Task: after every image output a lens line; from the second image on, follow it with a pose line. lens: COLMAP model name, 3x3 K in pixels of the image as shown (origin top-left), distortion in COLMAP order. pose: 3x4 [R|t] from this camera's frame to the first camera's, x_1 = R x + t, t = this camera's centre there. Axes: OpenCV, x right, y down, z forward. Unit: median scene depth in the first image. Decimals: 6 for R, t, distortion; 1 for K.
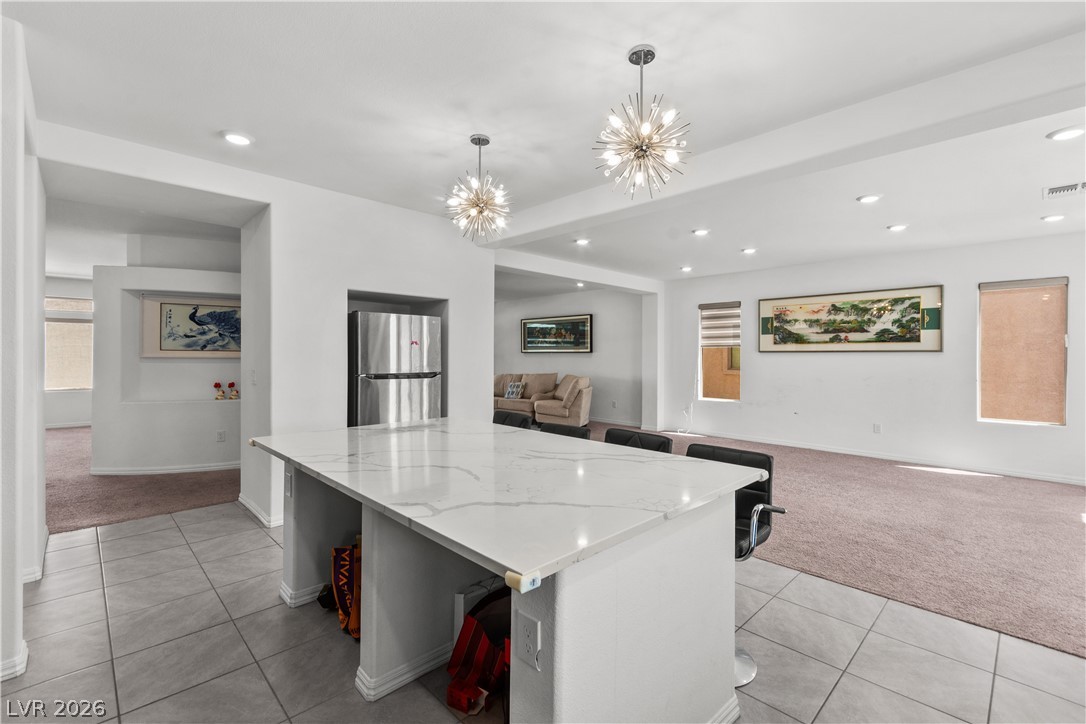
lens RADIAL K [[475.3, 0, 539.1], [0, 475.3, 358.4], [0, 0, 1]] dist [-0.002217, -0.000167]
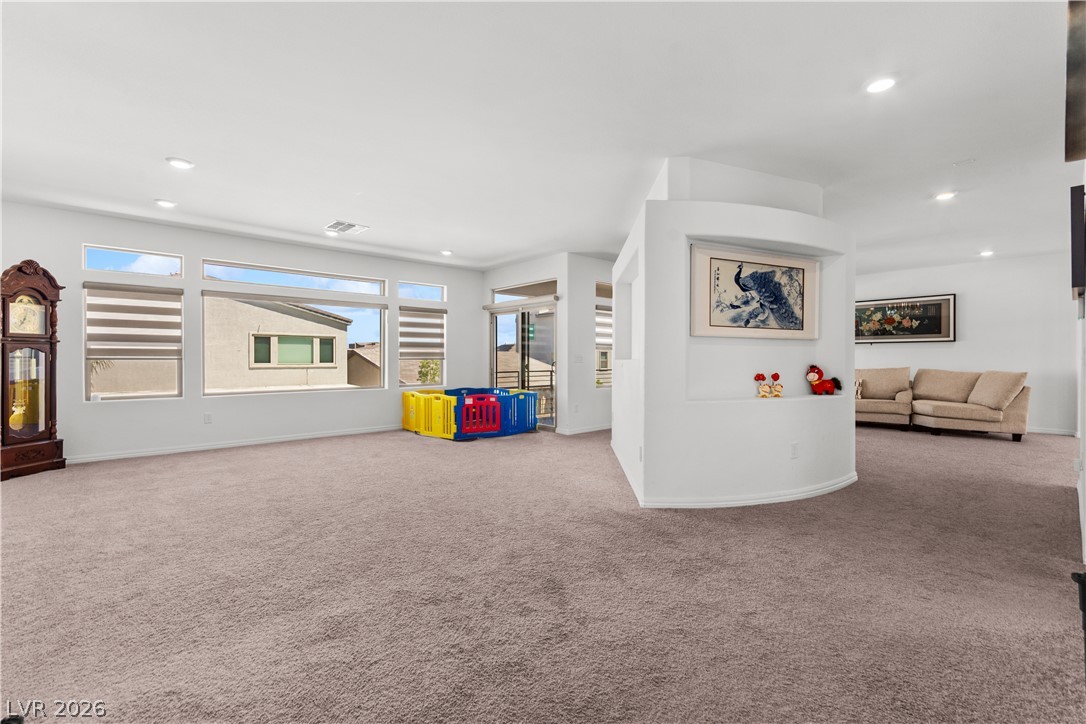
lens RADIAL K [[477.9, 0, 541.4], [0, 477.9, 362.4], [0, 0, 1]] dist [0.004885, 0.000285]
pose [[0.999552, -0.002426, -0.029830, -0.864816], [0.002532, 0.999991, 0.003541, 0.028020], [0.029821, -0.003615, 0.999549, 0.250017]]
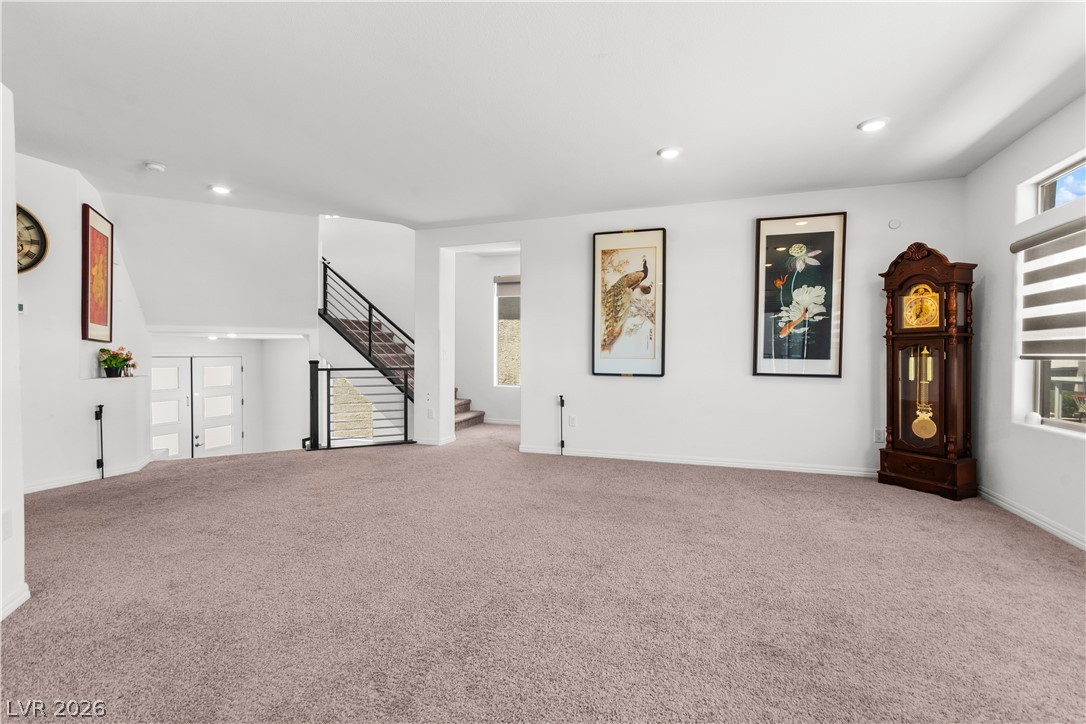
lens RADIAL K [[474.7, 0, 544.7], [0, 474.7, 364.8], [0, 0, 1]] dist [0.003908, 0.000555]
pose [[-0.888062, 0.003127, -0.459713, -0.938680], [-0.008180, 0.999711, 0.022602, 0.023058], [0.459651, 0.023833, -0.887780, 1.275447]]
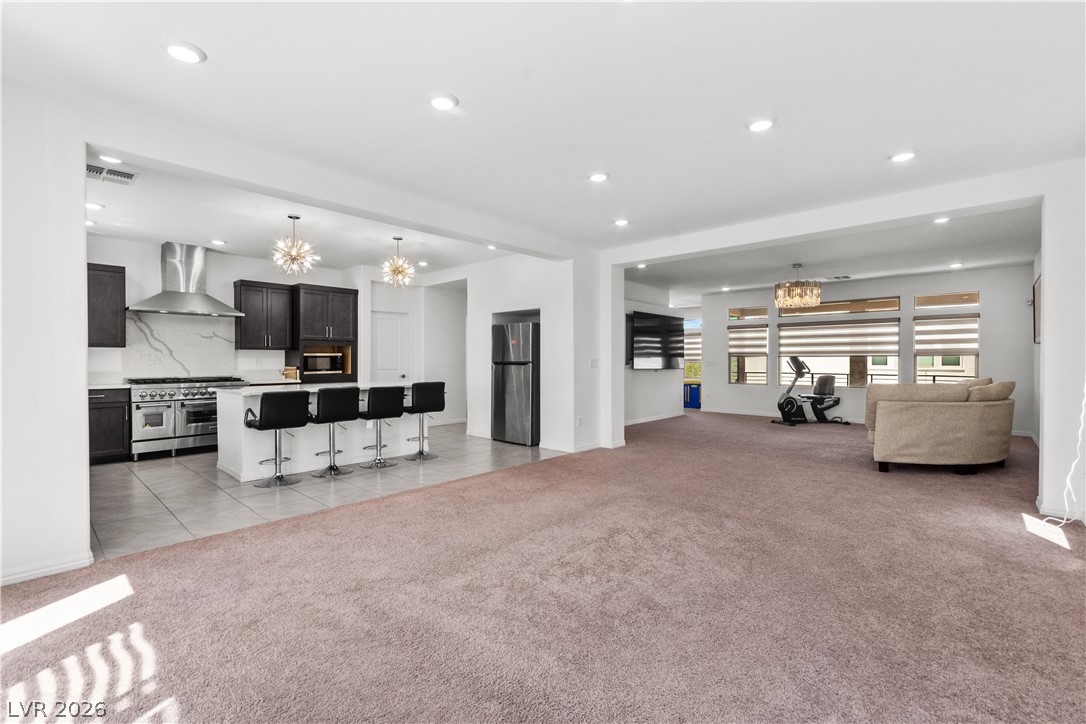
lens RADIAL K [[474.7, 0, 544.7], [0, 474.7, 364.8], [0, 0, 1]] dist [0.003908, 0.000555]
pose [[0.058979, 0.005470, -0.998244, 0.850756], [-0.003902, 0.999979, 0.005249, 0.021985], [0.998252, 0.003586, 0.058999, 0.681508]]
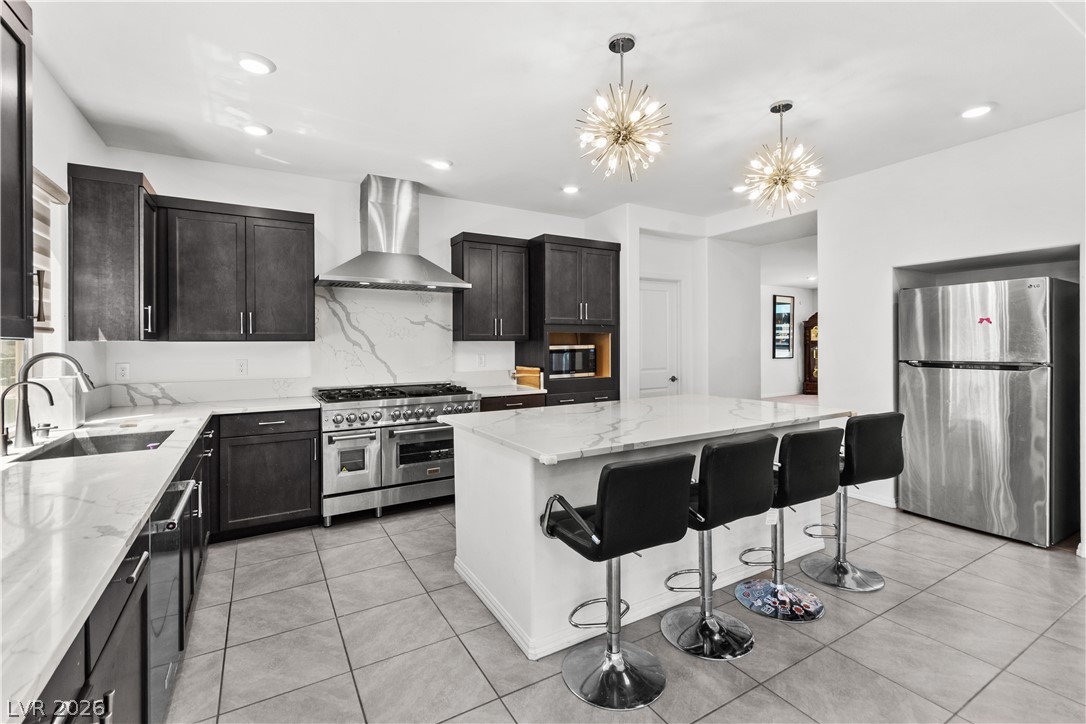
lens RADIAL K [[483.3, 0, 543.8], [0, 483.3, 346.6], [0, 0, 1]] dist [-0.000625, 0.000055]
pose [[-0.232049, 0.002624, -0.972701, 0.411452], [0.001163, 0.999996, 0.002421, 0.002763], [0.972703, -0.000569, -0.232051, 0.350235]]
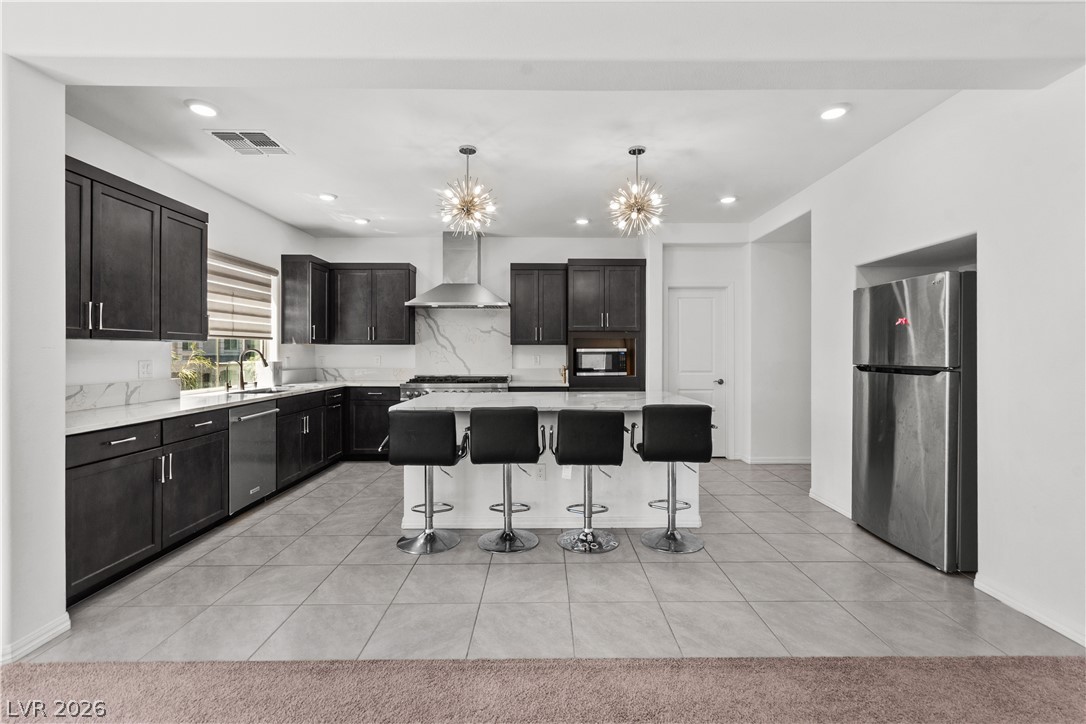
lens RADIAL K [[481.8, 0, 545.2], [0, 481.8, 352.3], [0, 0, 1]] dist [0.003006, 0.000270]
pose [[-0.690001, -0.004038, -0.723797, 0.388911], [-0.006521, 0.999979, 0.000637, 0.009445], [0.723779, 0.005160, -0.690013, 0.747874]]
